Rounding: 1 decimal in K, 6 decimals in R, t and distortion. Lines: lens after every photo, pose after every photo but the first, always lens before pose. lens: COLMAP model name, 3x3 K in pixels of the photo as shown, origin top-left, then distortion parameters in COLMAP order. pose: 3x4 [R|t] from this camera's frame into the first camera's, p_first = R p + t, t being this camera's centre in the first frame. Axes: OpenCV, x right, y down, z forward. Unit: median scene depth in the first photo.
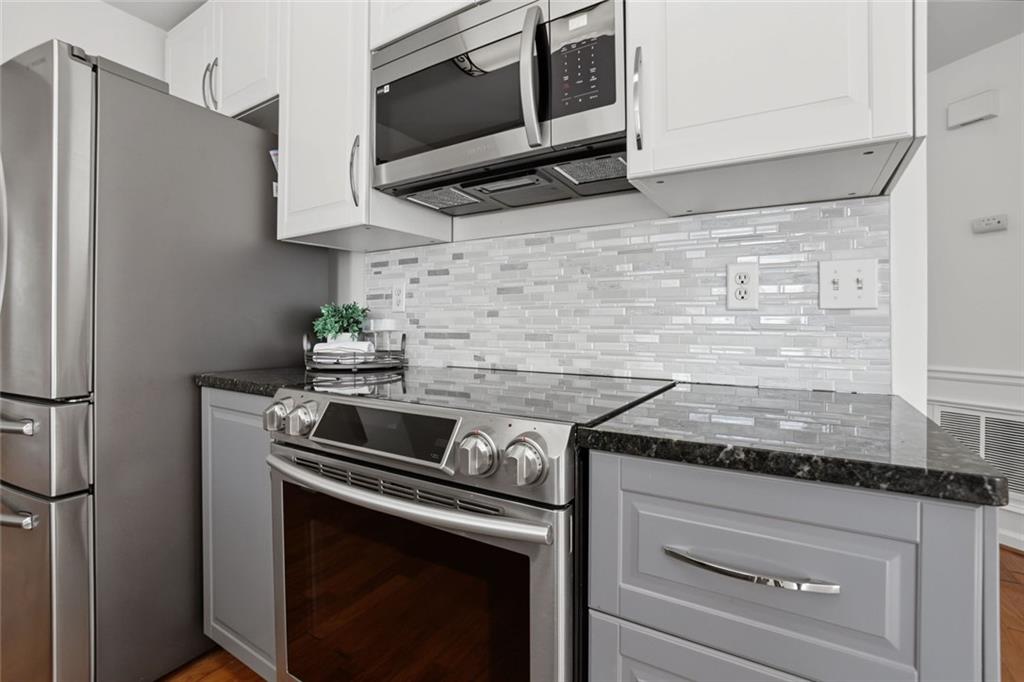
lens RADIAL K [[462.1, 0, 515.6], [0, 462.1, 326.0], [0, 0, 1]] dist [-0.060035, 0.020451]
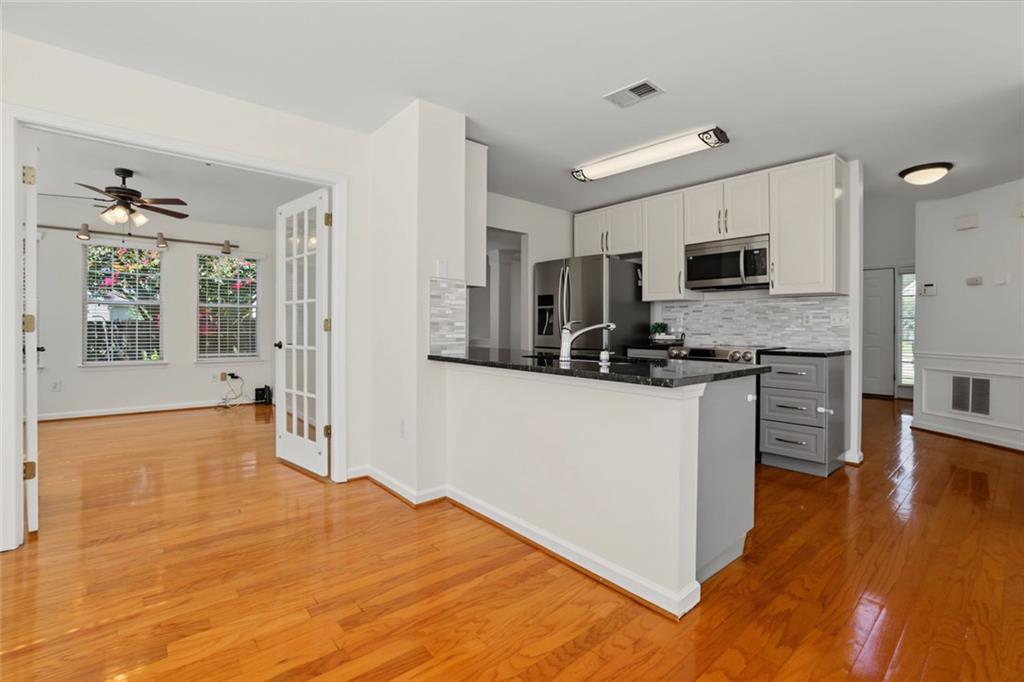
lens RADIAL K [[462.1, 0, 515.6], [0, 462.1, 326.0], [0, 0, 1]] dist [-0.060035, 0.020451]
pose [[0.956362, 0.002517, -0.292174, -0.522336], [-0.005179, 0.999952, -0.008338, 0.002110], [0.292138, 0.009487, 0.956329, -2.496211]]
